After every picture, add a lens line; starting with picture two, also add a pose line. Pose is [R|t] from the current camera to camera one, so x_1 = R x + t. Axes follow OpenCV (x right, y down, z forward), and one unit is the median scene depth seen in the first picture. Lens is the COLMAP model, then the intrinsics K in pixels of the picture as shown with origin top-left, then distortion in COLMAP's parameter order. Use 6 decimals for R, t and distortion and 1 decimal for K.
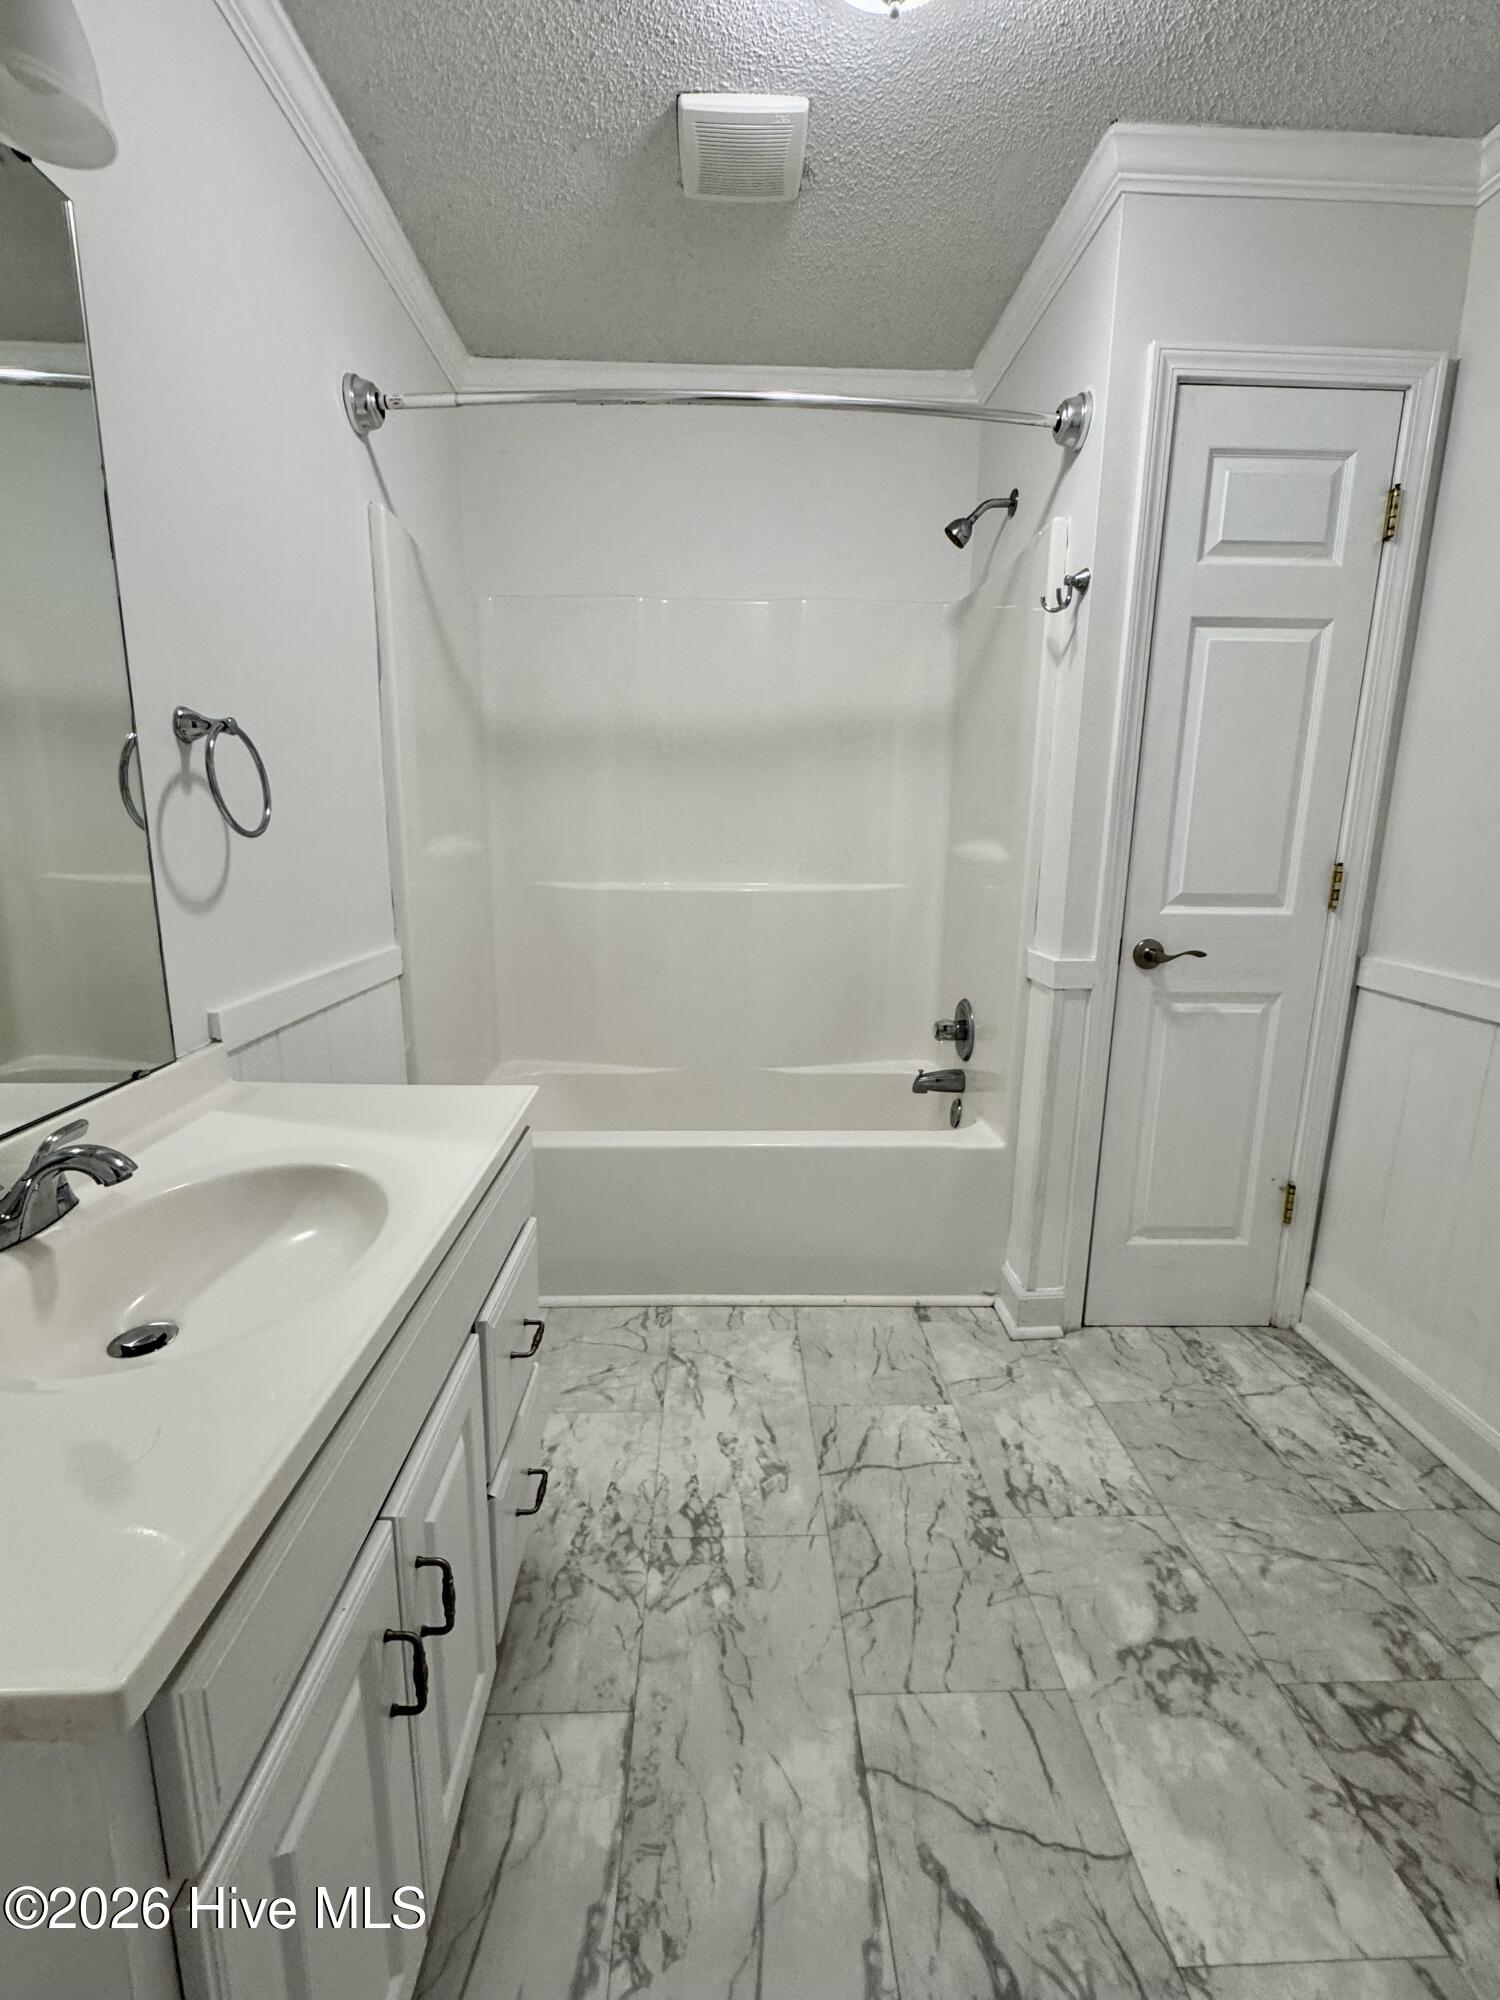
lens RADIAL K [[870.0, 0, 752.3], [0, 870.0, 999.6], [0, 0, 1]] dist [-0.001022, 0.000096]
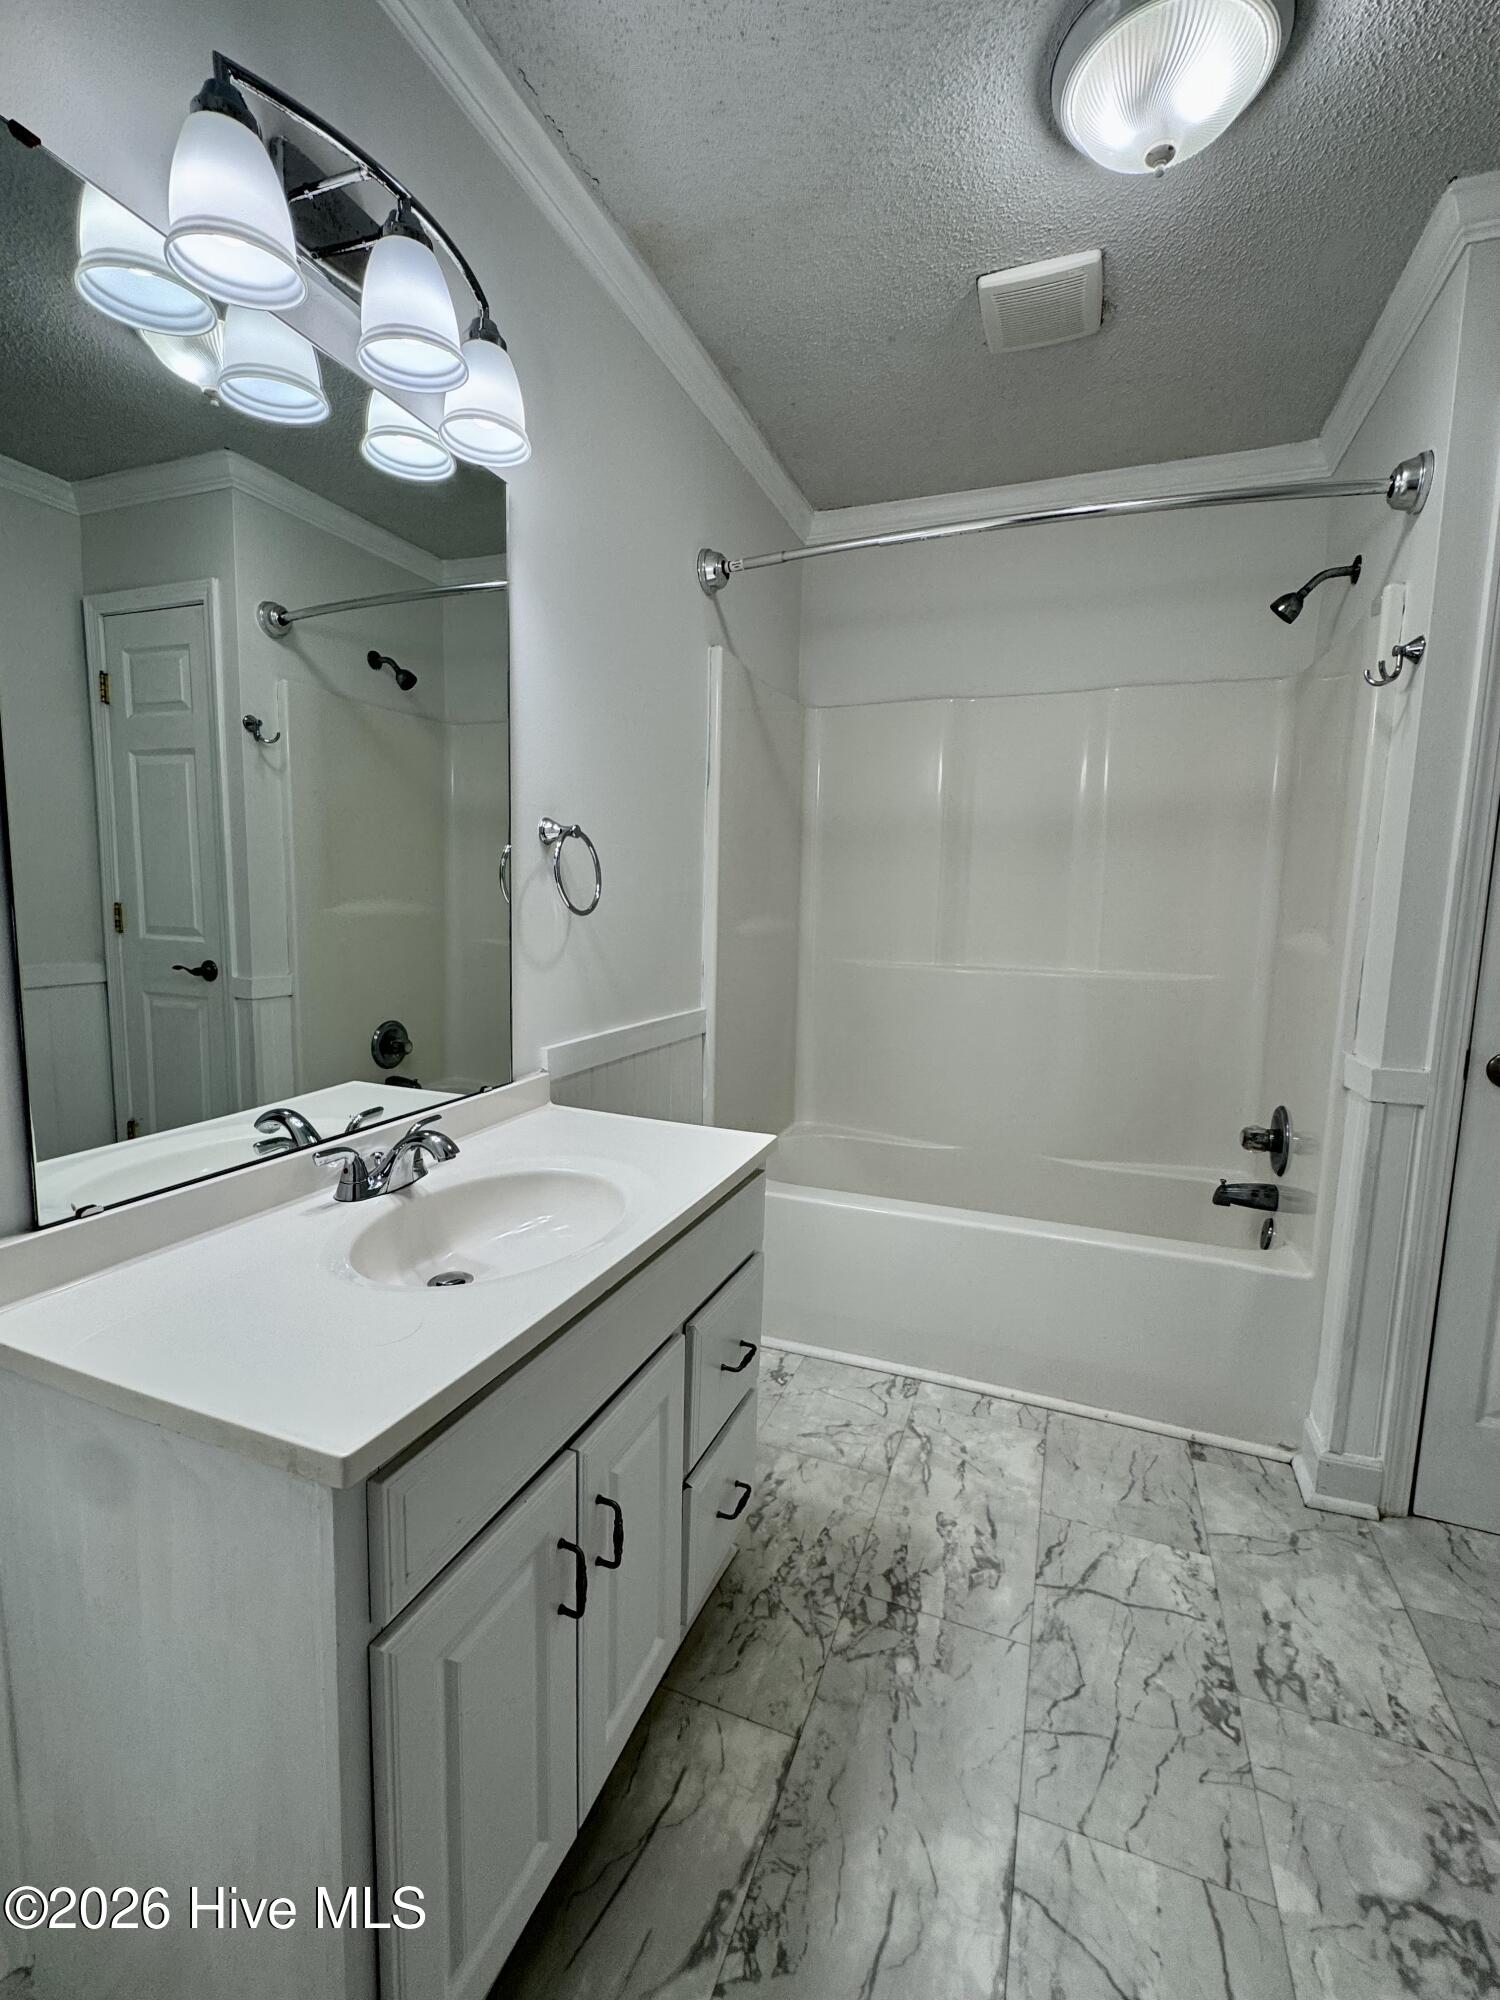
lens RADIAL K [[870.0, 0, 752.3], [0, 870.0, 999.6], [0, 0, 1]] dist [-0.001022, 0.000096]
pose [[0.920792, 0.054799, -0.386185, 0.135333], [-0.089514, 0.993345, -0.072478, 0.007294], [0.379643, 0.101306, 0.919570, -0.065191]]
